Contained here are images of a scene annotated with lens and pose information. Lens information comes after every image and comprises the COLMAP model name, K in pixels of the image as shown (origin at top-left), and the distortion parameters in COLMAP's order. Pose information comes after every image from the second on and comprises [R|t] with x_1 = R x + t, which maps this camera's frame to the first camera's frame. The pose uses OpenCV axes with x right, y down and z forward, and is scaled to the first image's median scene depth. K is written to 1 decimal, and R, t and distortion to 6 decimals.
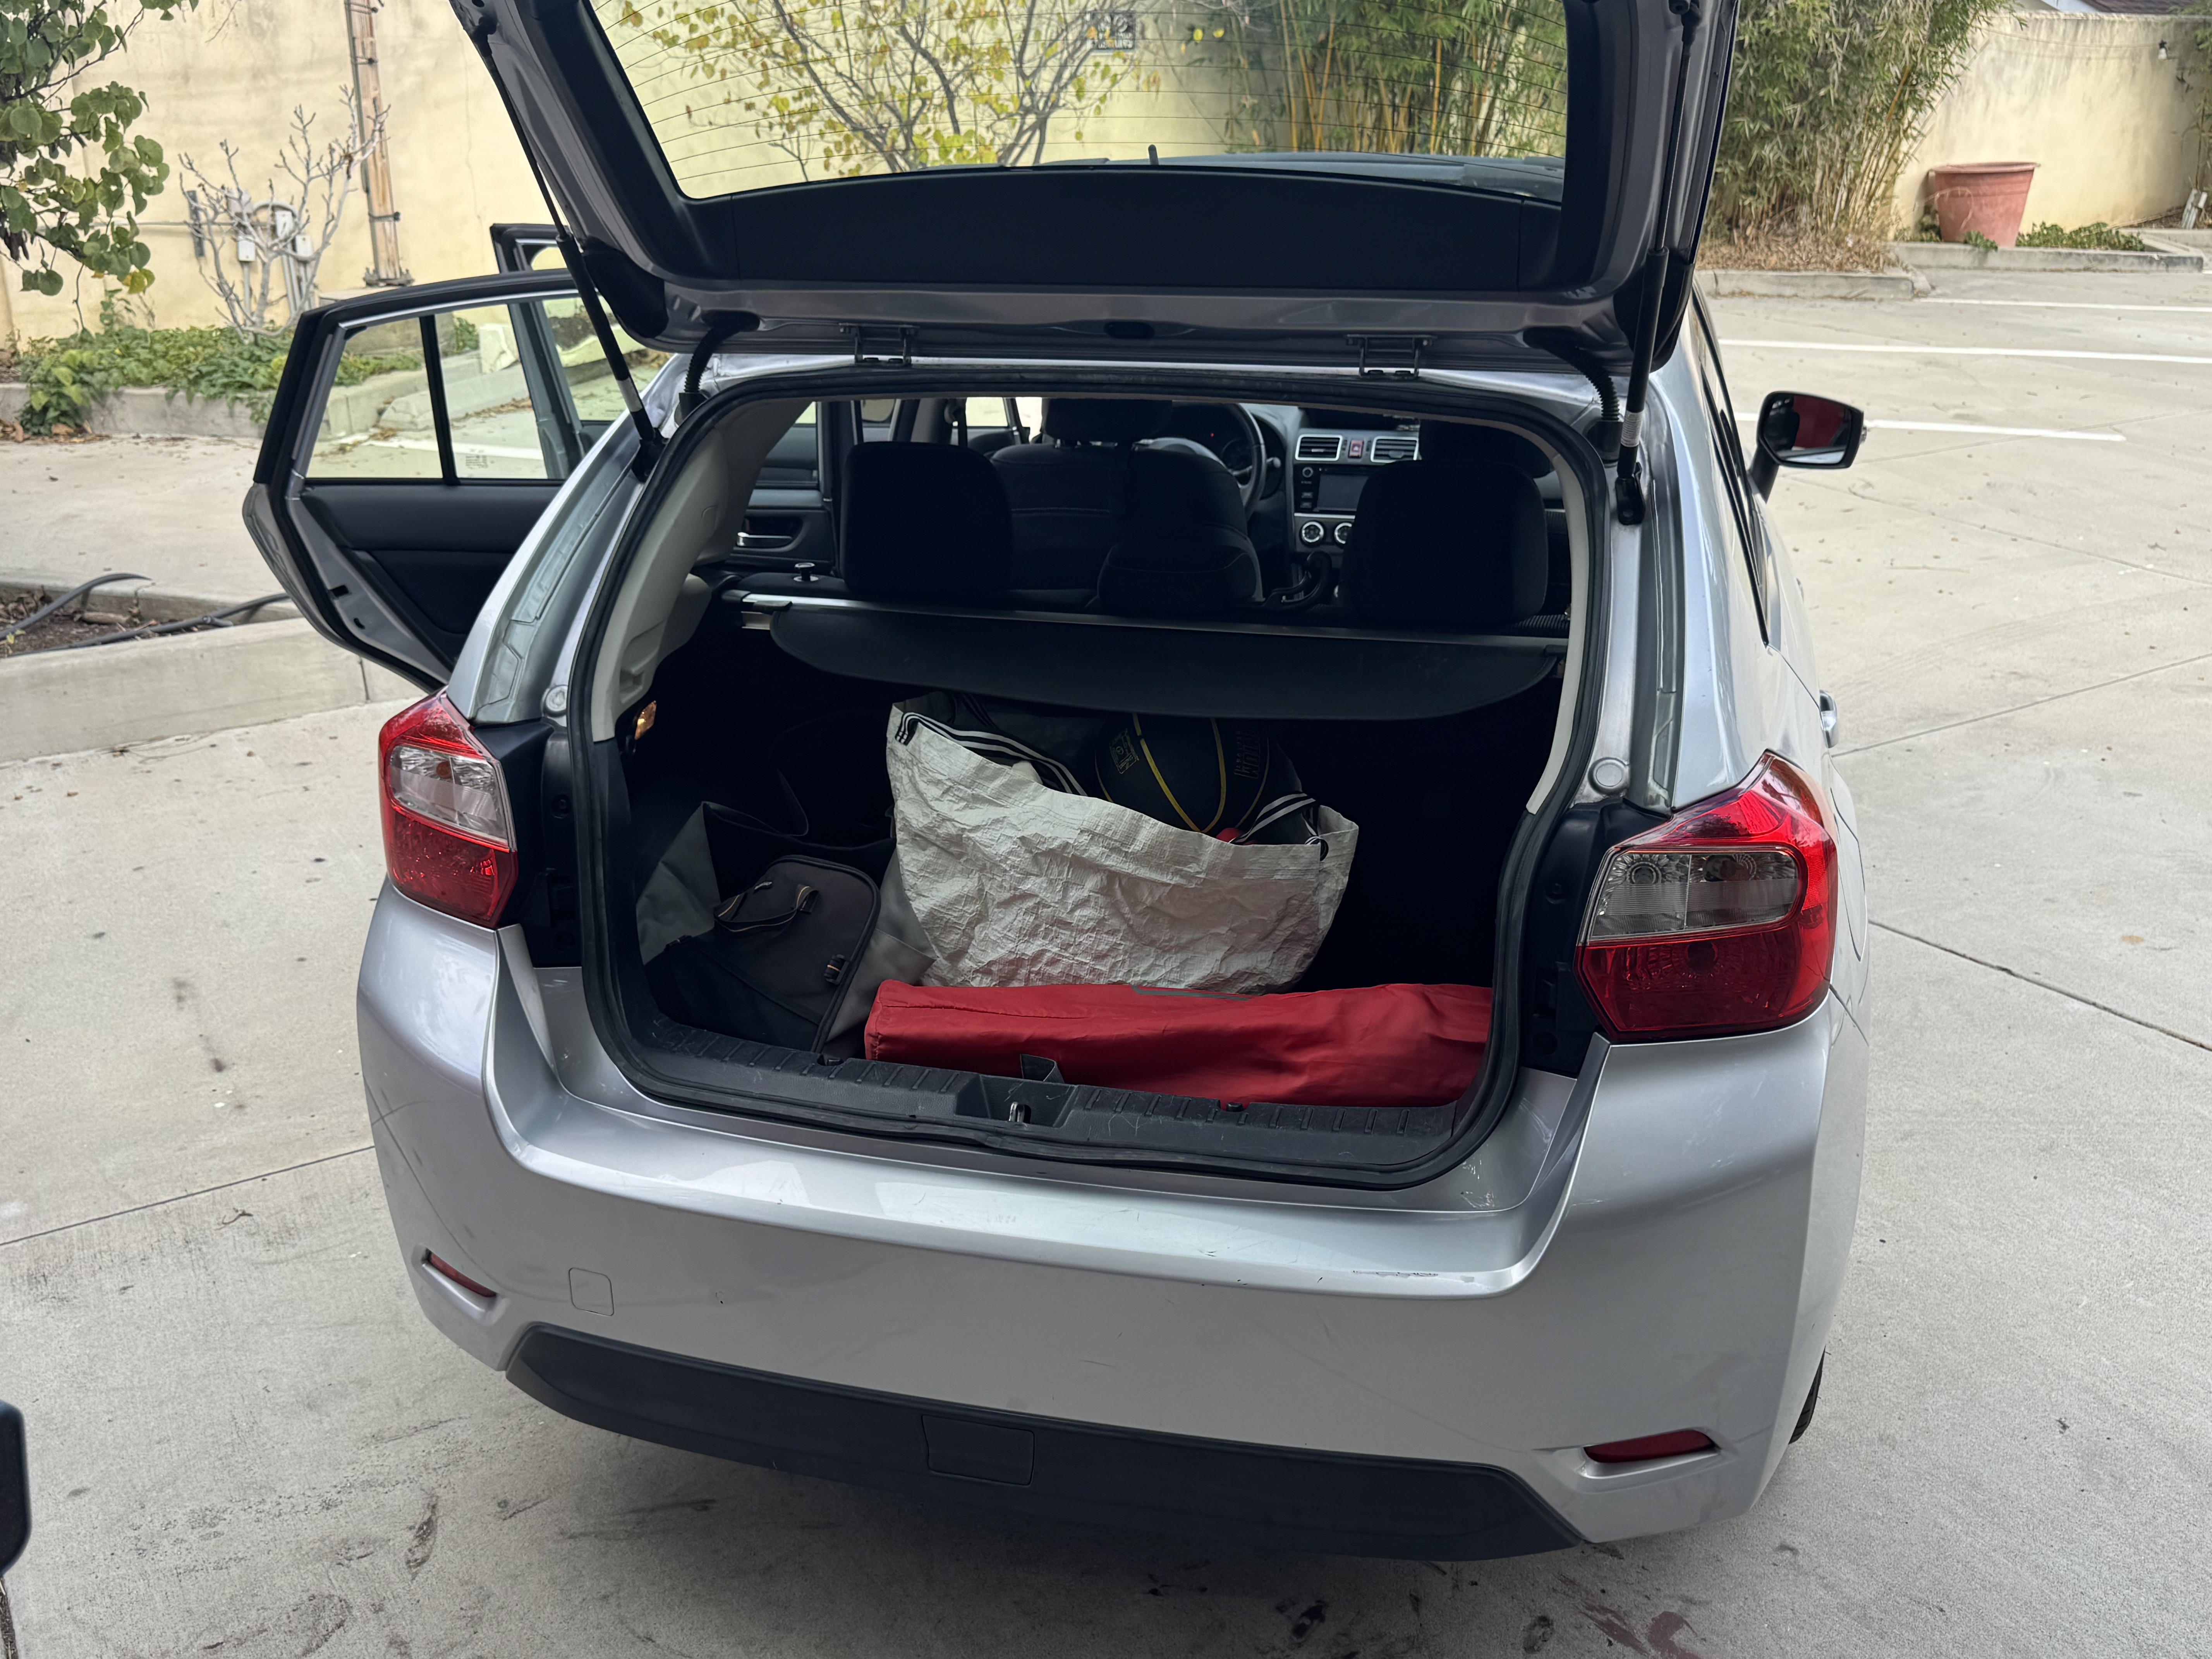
lens RADIAL K [[2052.0, 0, 1108.2], [0, 2052.0, 826.6], [0, 0, 1]] dist [0.003357, -0.005221]
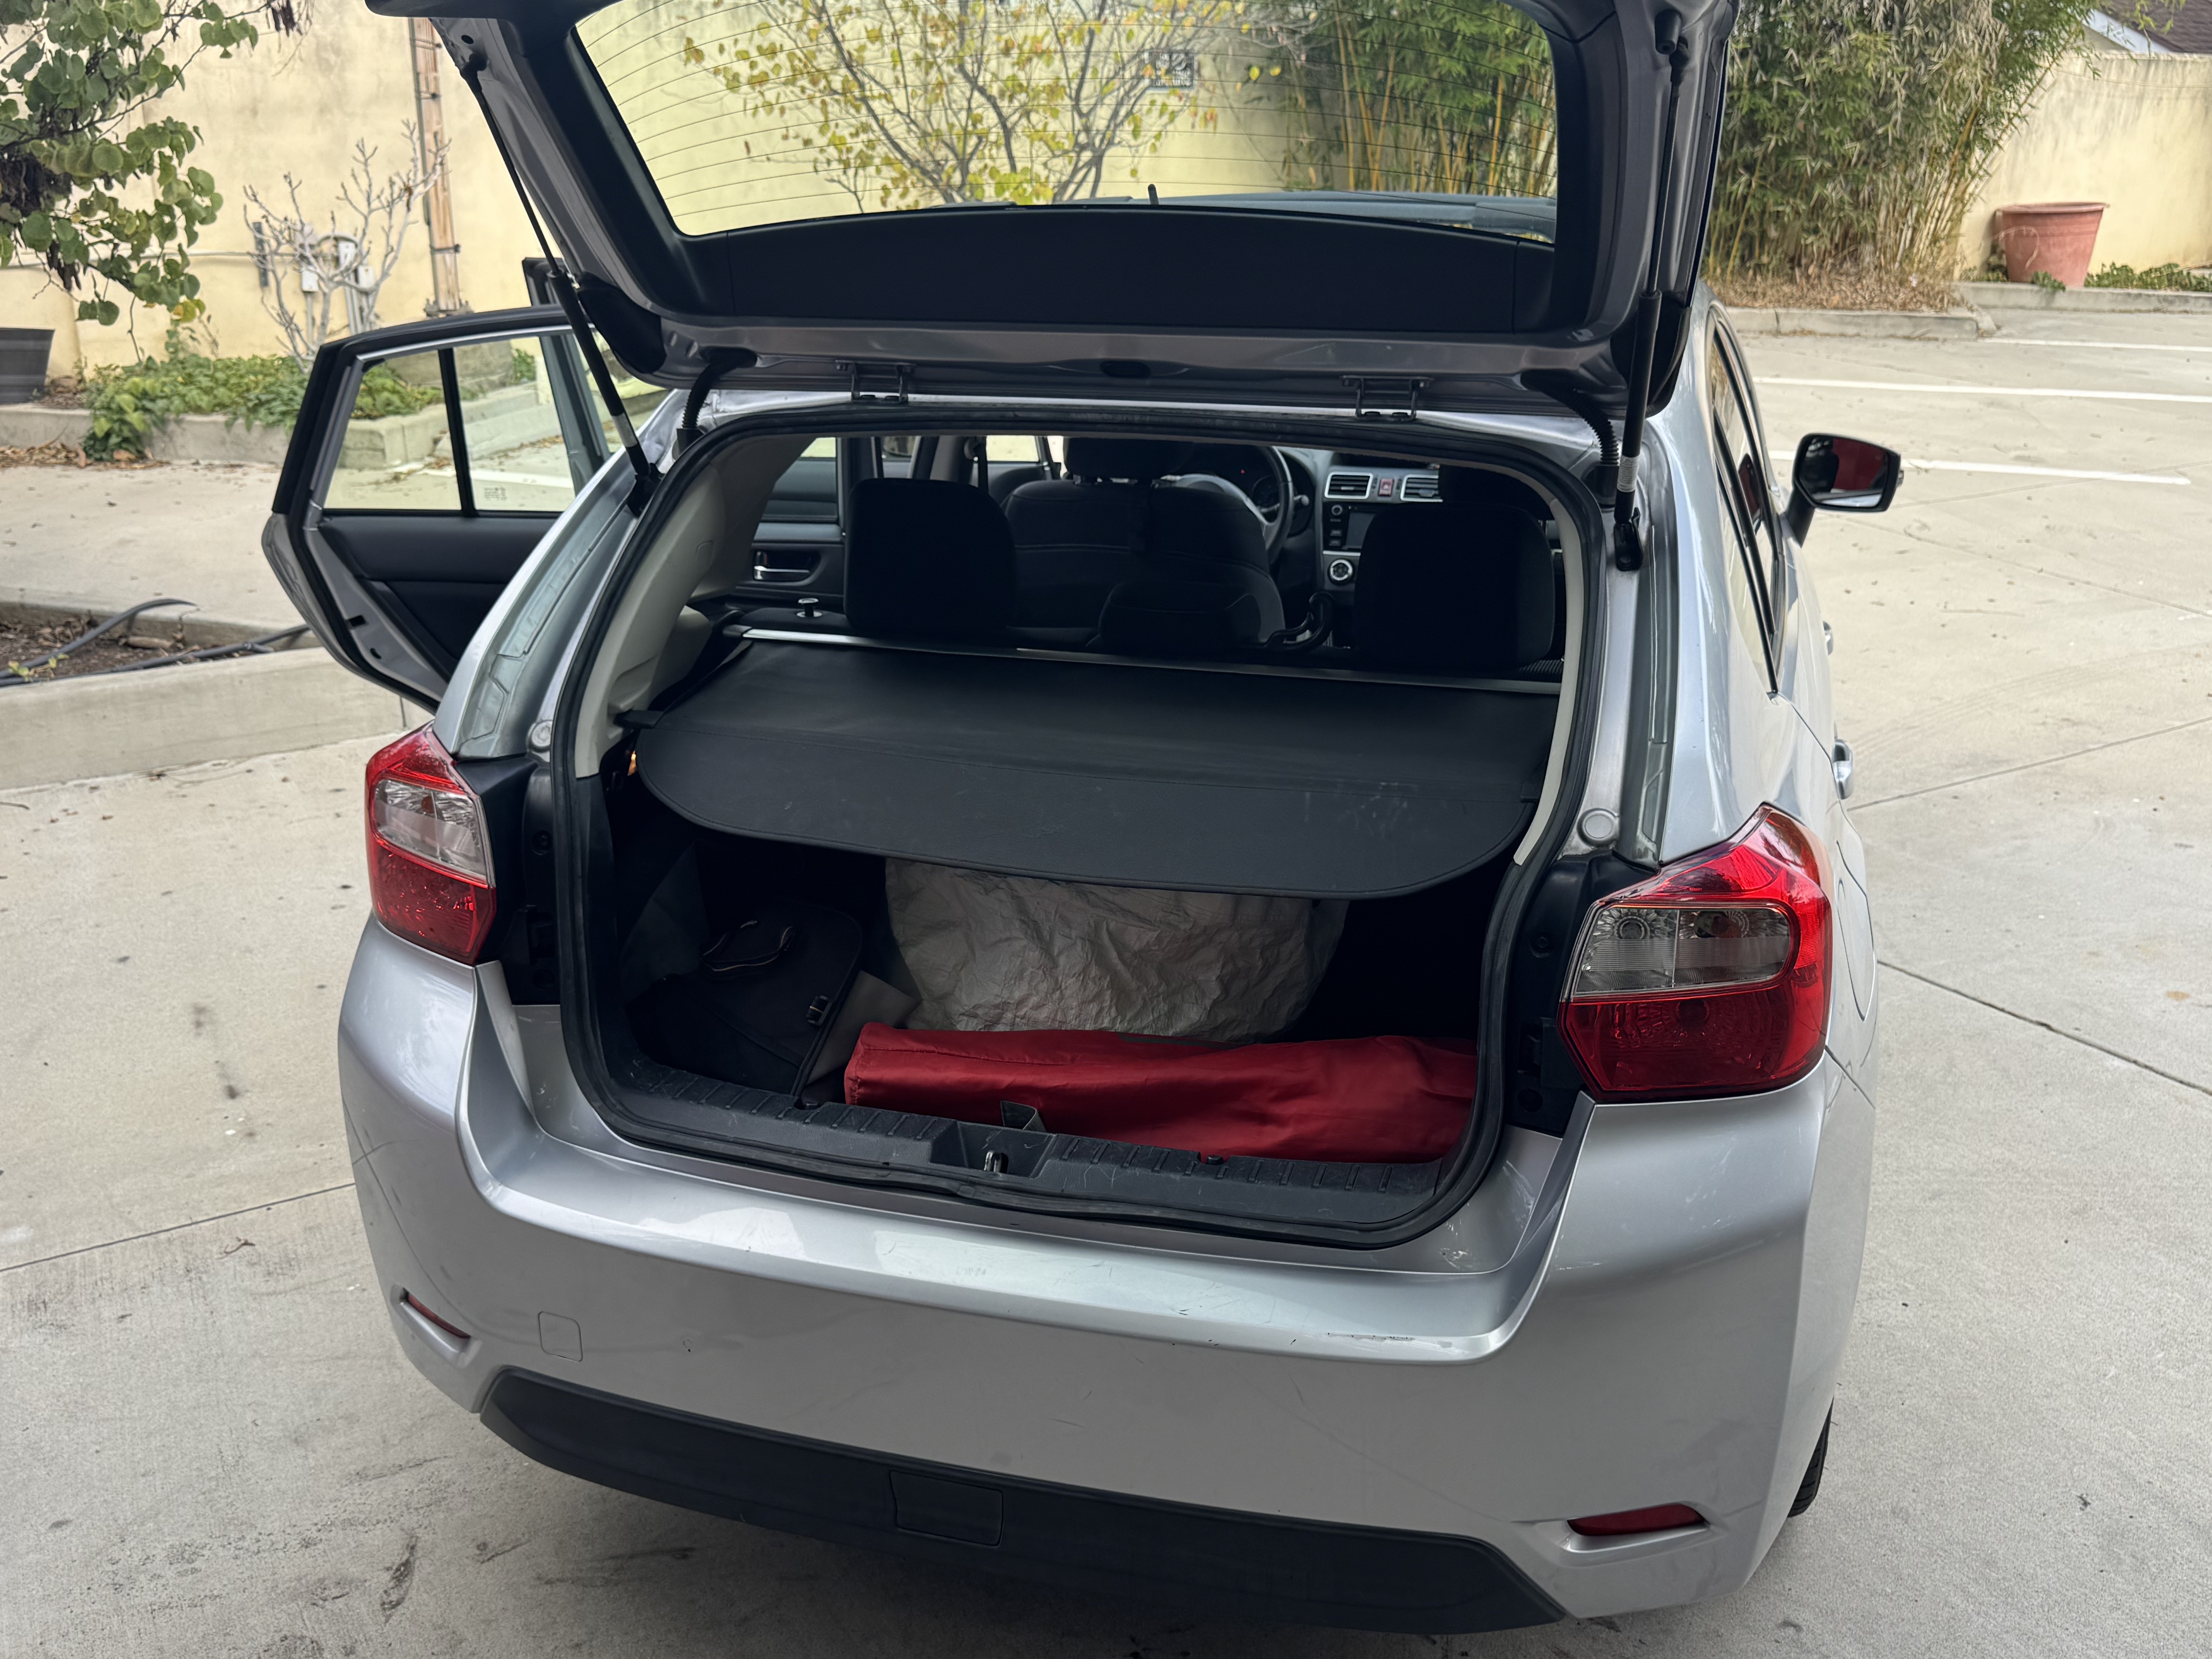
lens RADIAL K [[2051.4, 0, 1110.1], [0, 2051.4, 814.9], [0, 0, 1]] dist [0.012223, -0.021240]
pose [[0.999492, 0.013337, -0.028959, 0.017091], [-0.013945, 0.999684, -0.020909, -0.003030], [0.028671, 0.021302, 0.999362, 0.006978]]
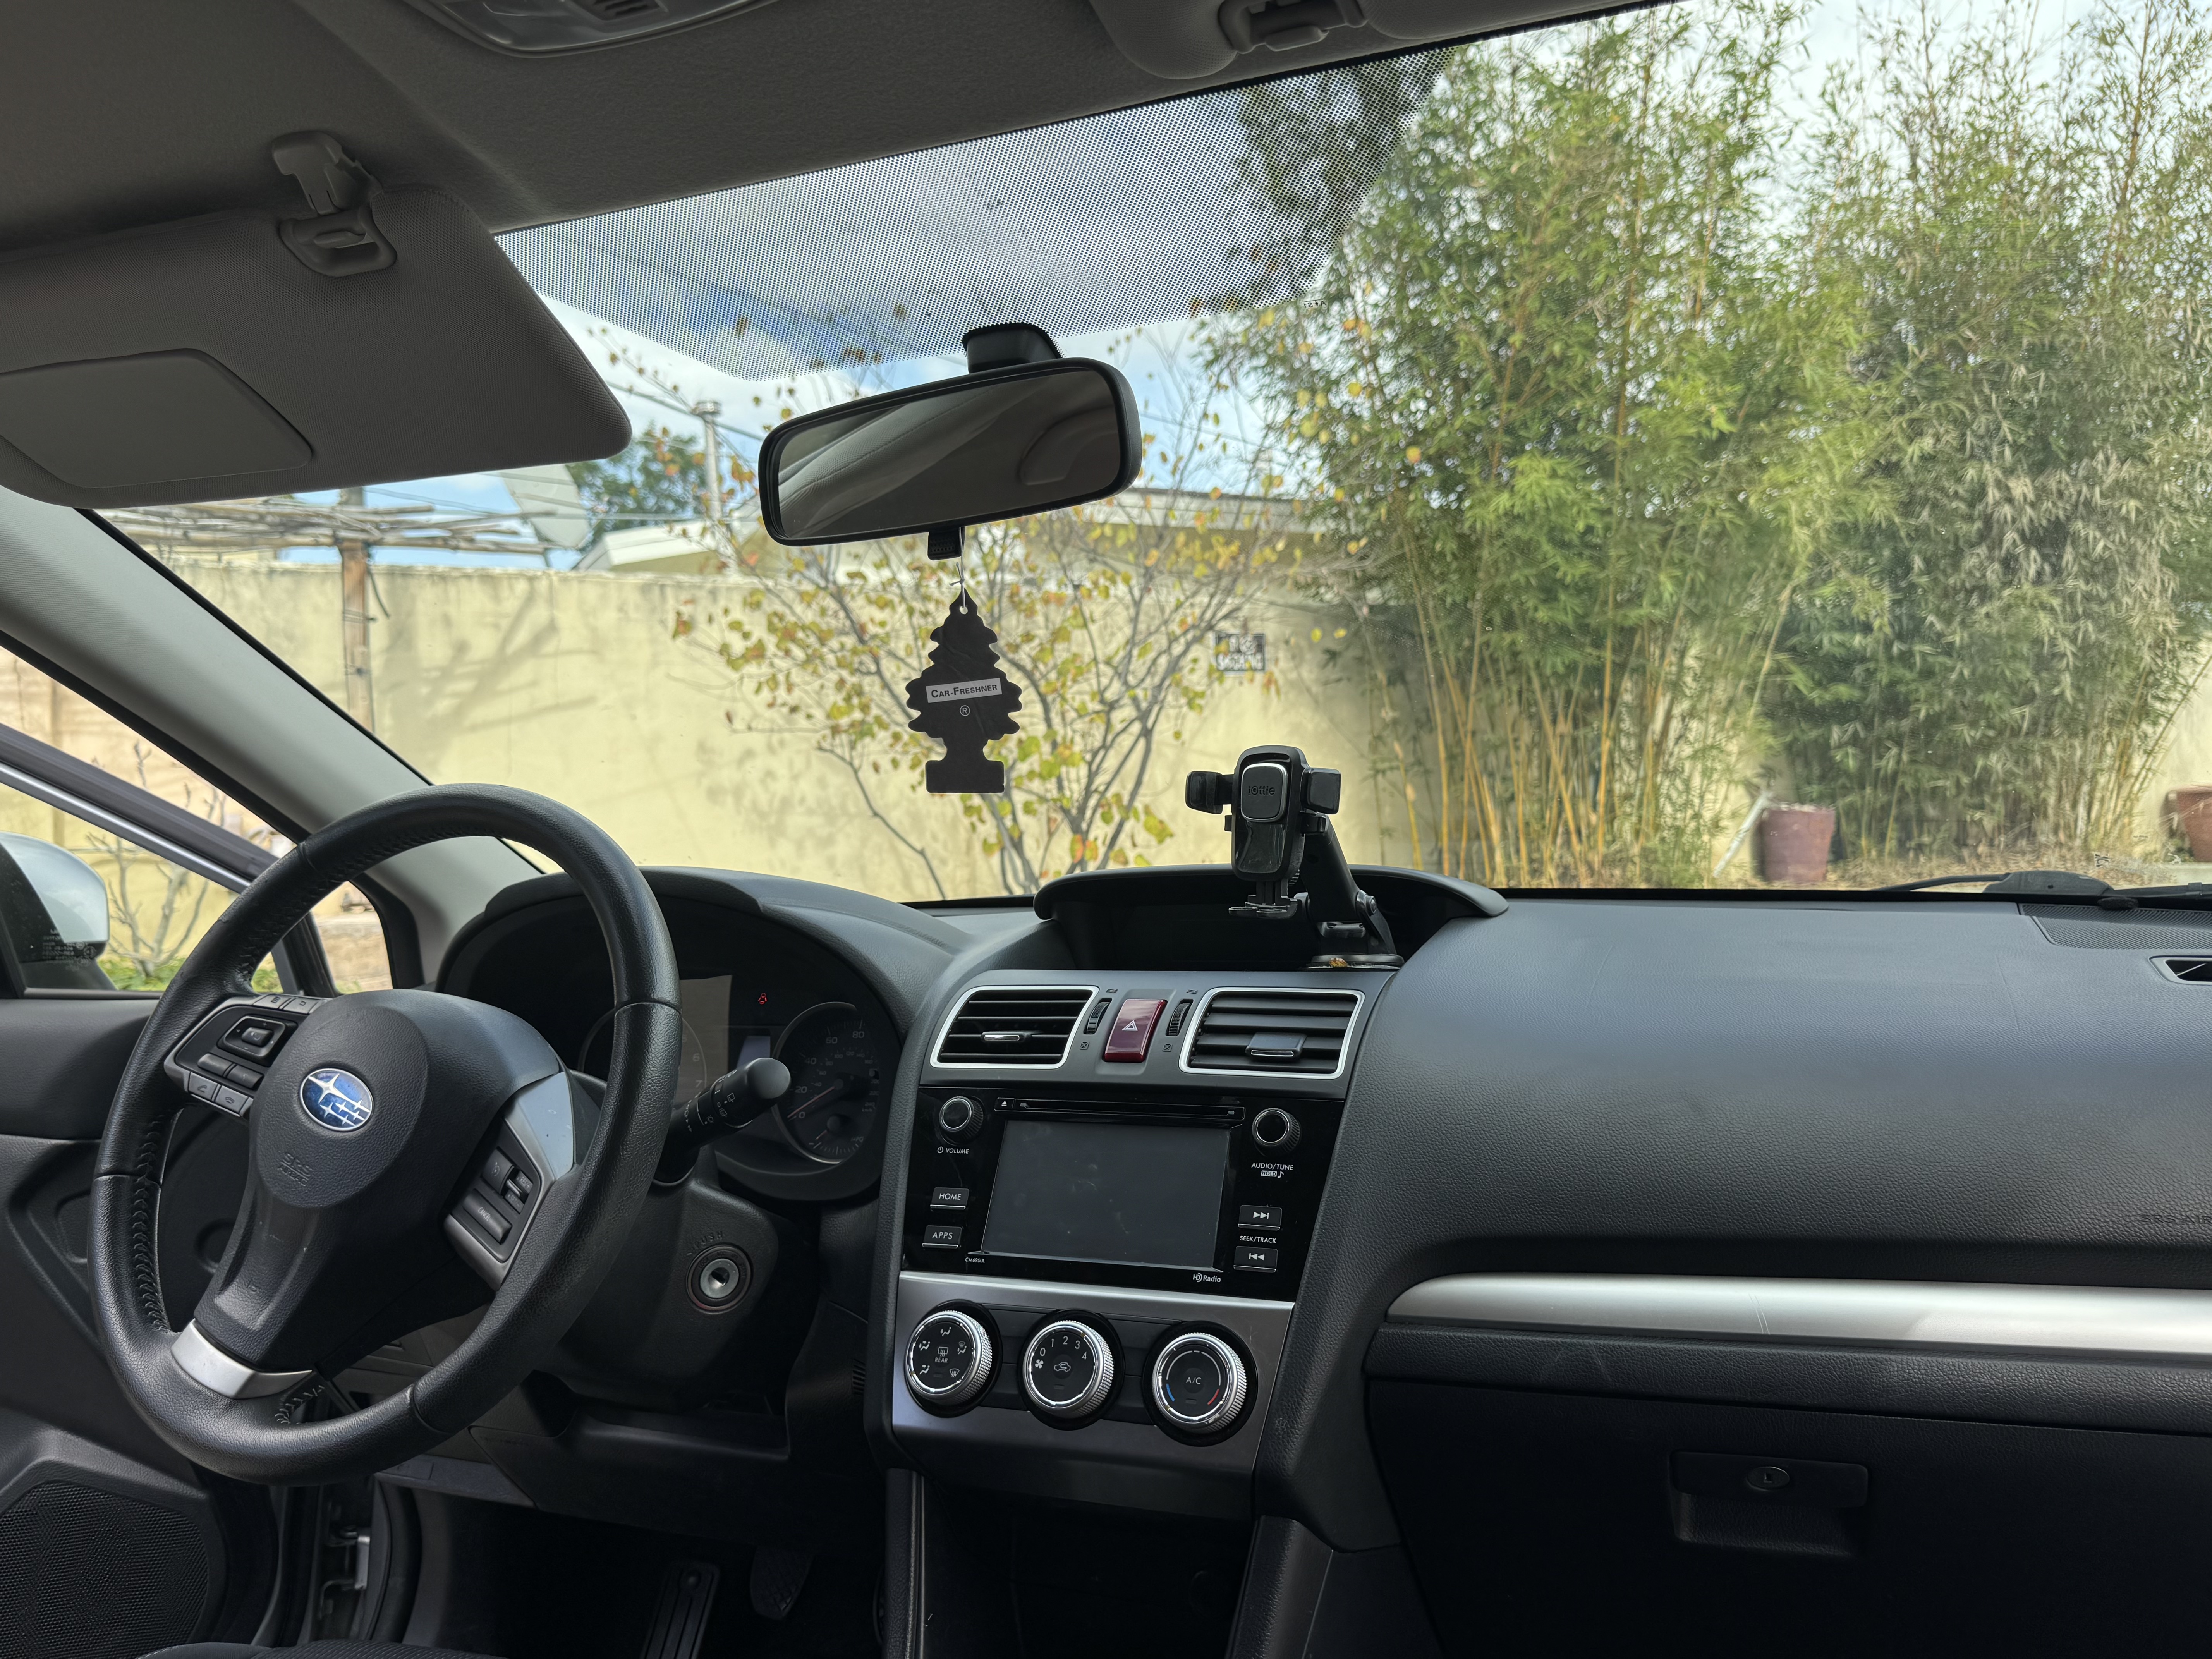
lens RADIAL K [[1698.5, 0, 1112.8], [0, 1698.5, 873.1], [0, 0, 1]] dist [0.097723, -0.183192]
pose [[0.988729, -0.028837, -0.146915, 0.152299], [-0.018073, 0.951111, -0.308319, -0.133993], [0.148624, 0.307499, 0.939870, 0.781037]]
